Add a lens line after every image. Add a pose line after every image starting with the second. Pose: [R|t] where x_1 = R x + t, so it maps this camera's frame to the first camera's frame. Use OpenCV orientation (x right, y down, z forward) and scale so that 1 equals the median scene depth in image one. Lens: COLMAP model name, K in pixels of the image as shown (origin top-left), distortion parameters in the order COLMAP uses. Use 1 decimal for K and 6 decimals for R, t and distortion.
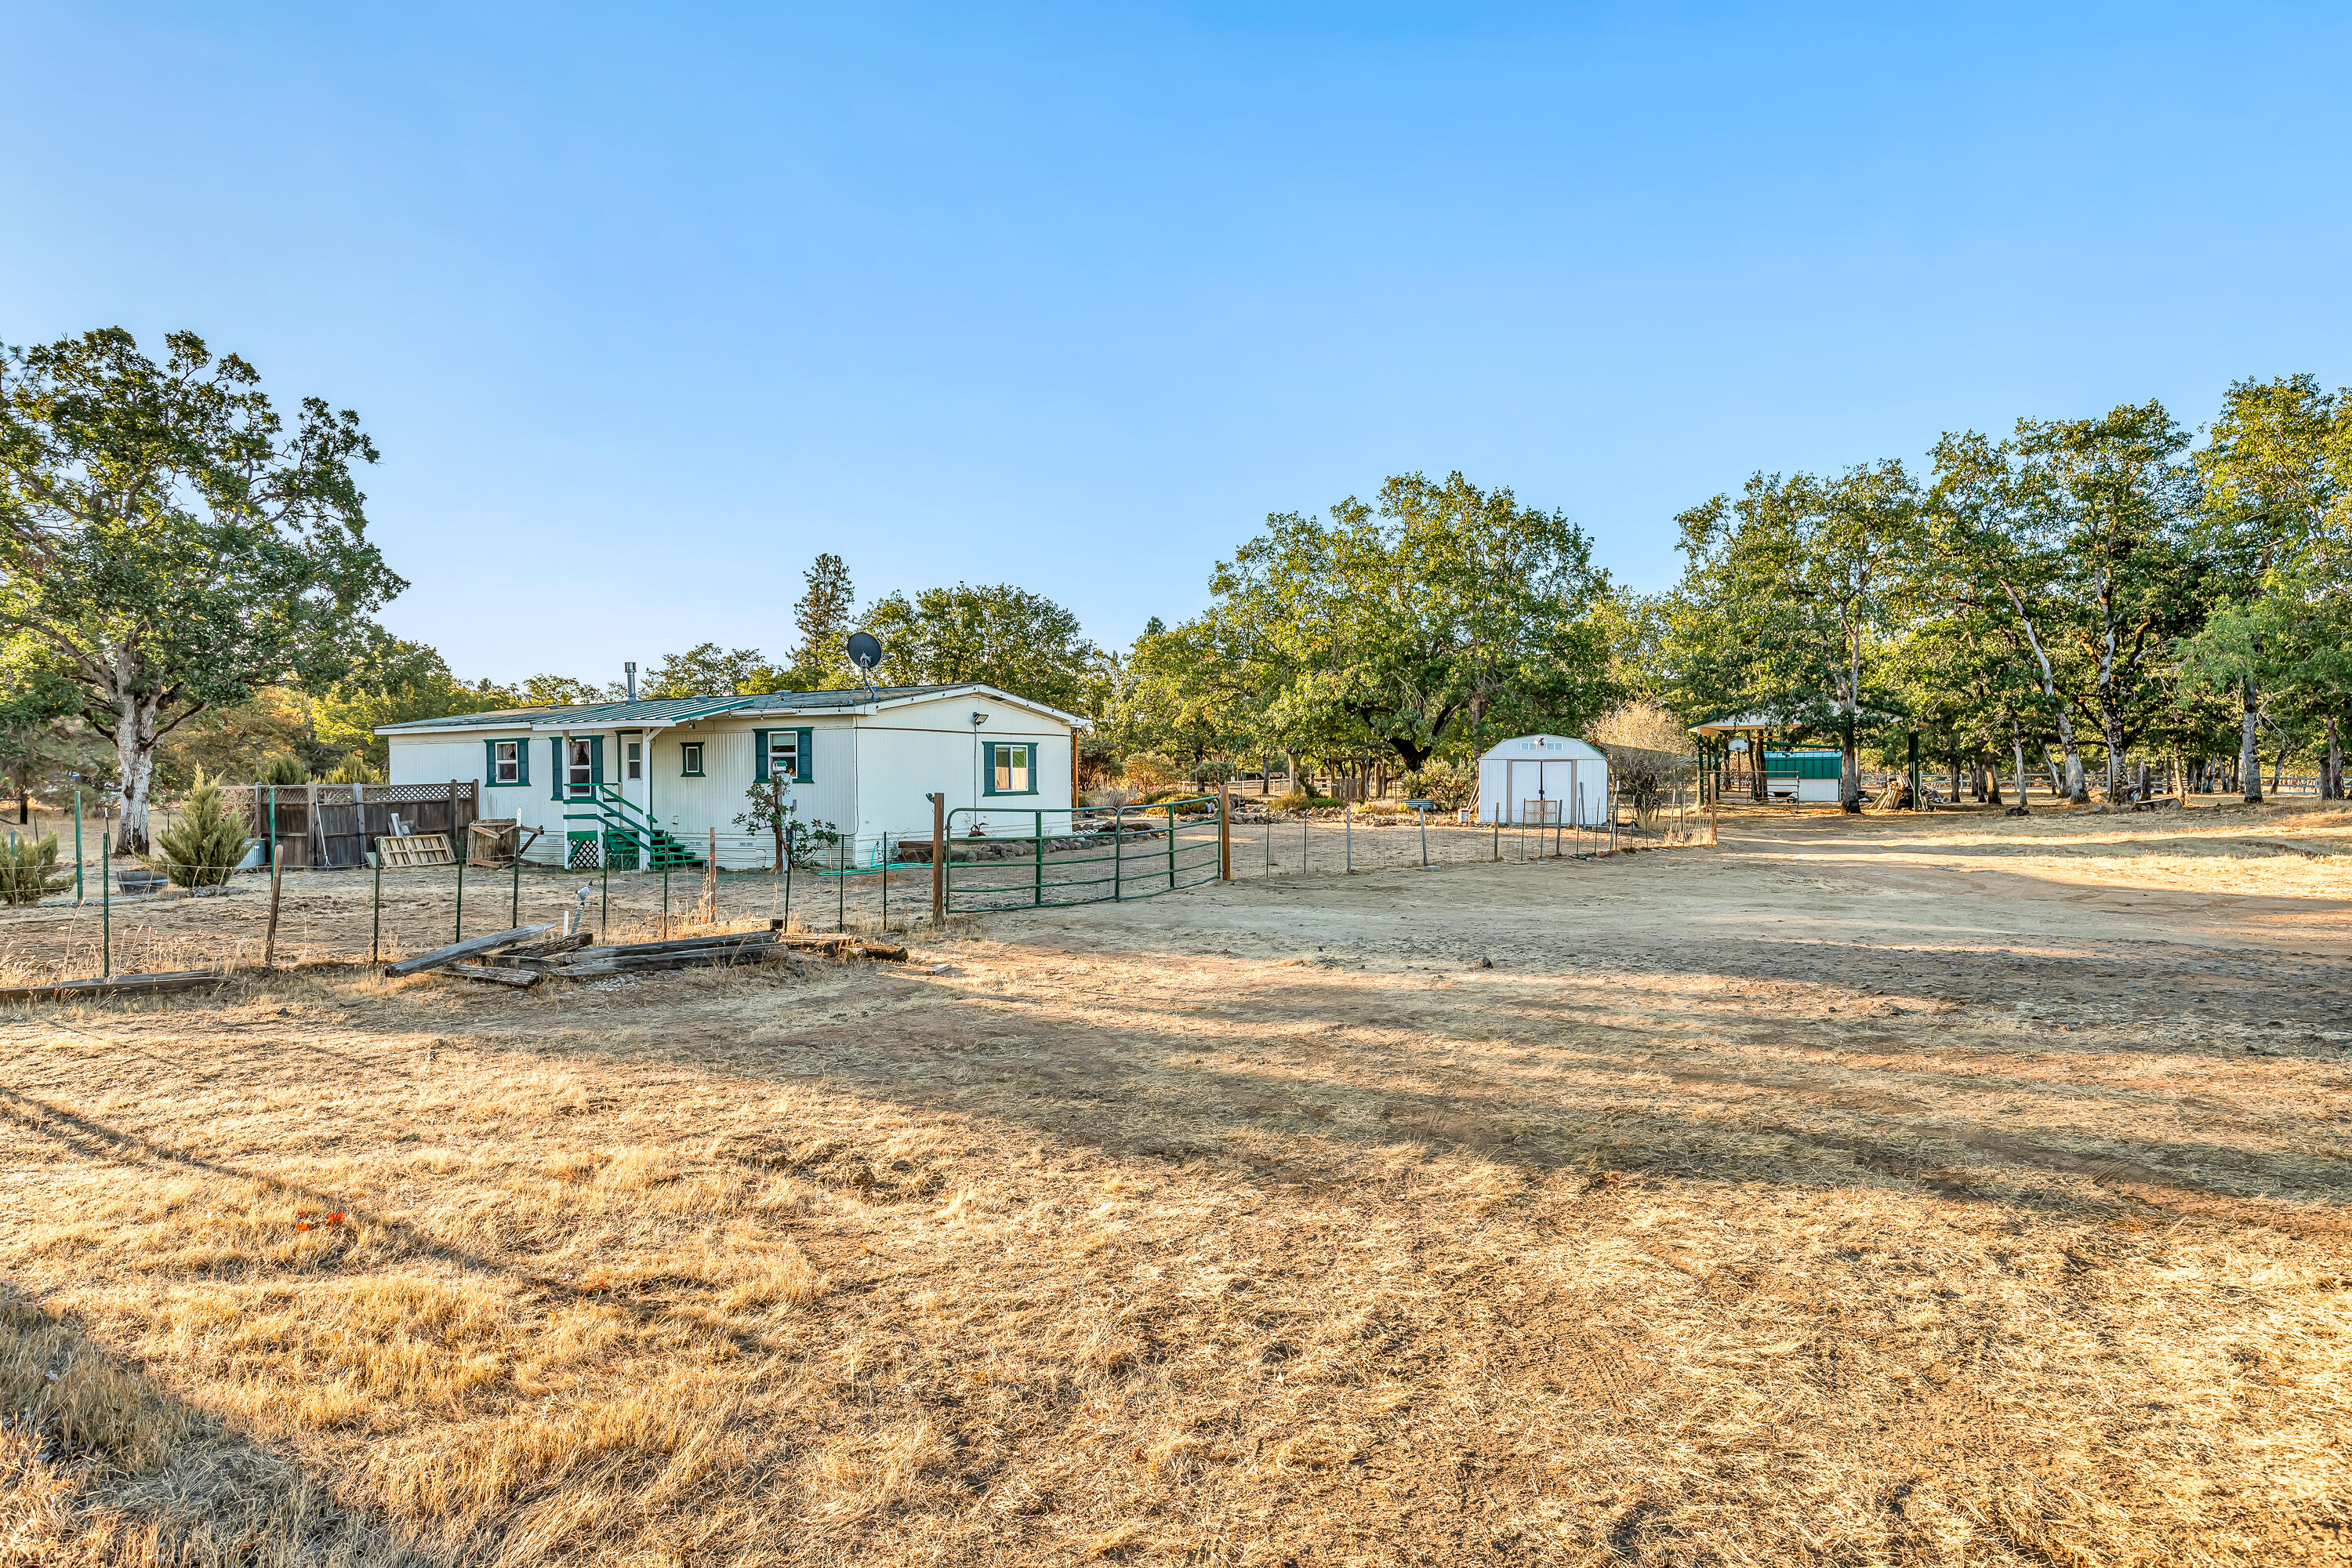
lens RADIAL K [[1340.5, 0, 1176.0], [0, 1340.5, 784.0], [0, 0, 1]] dist [0.000378, 0.000256]
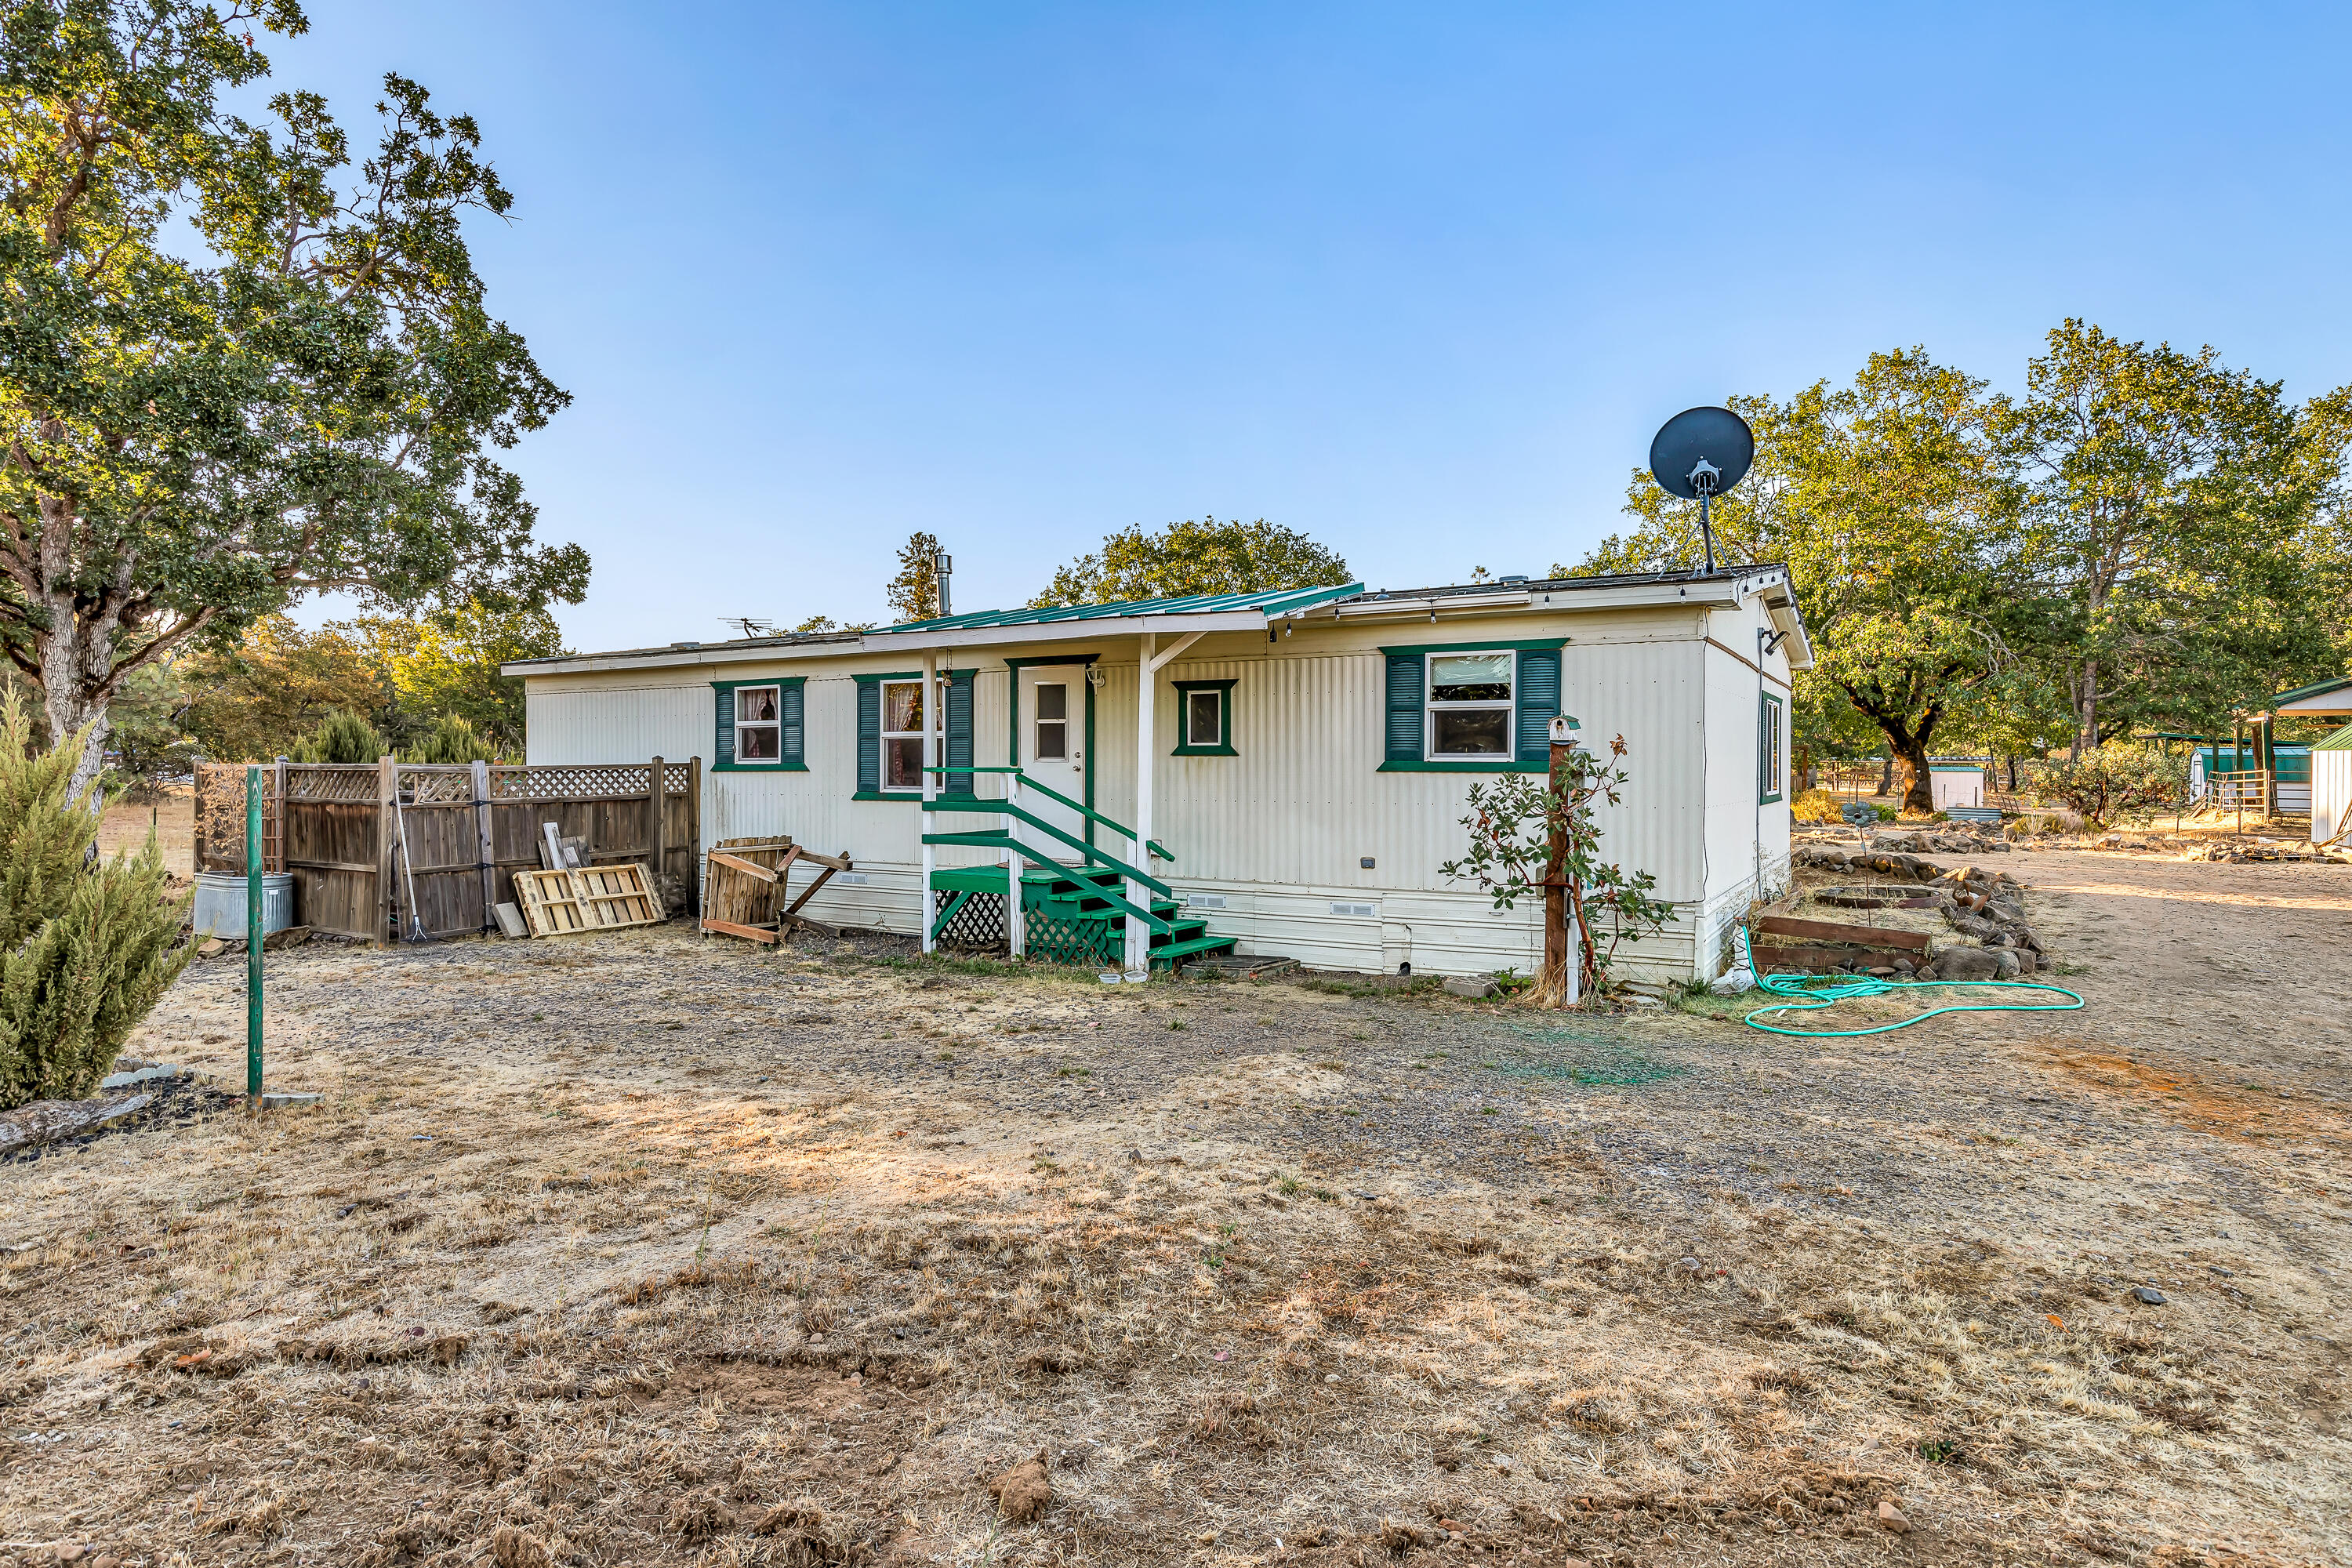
lens RADIAL K [[1296.9, 0, 1175.5], [0, 1296.9, 771.0], [0, 0, 1]] dist [-0.002729, -0.000820]
pose [[0.999508, 0.012919, -0.028580, -0.320074], [-0.013038, 0.999907, -0.003996, 0.001570], [0.028525, 0.004367, 0.999584, 0.498556]]
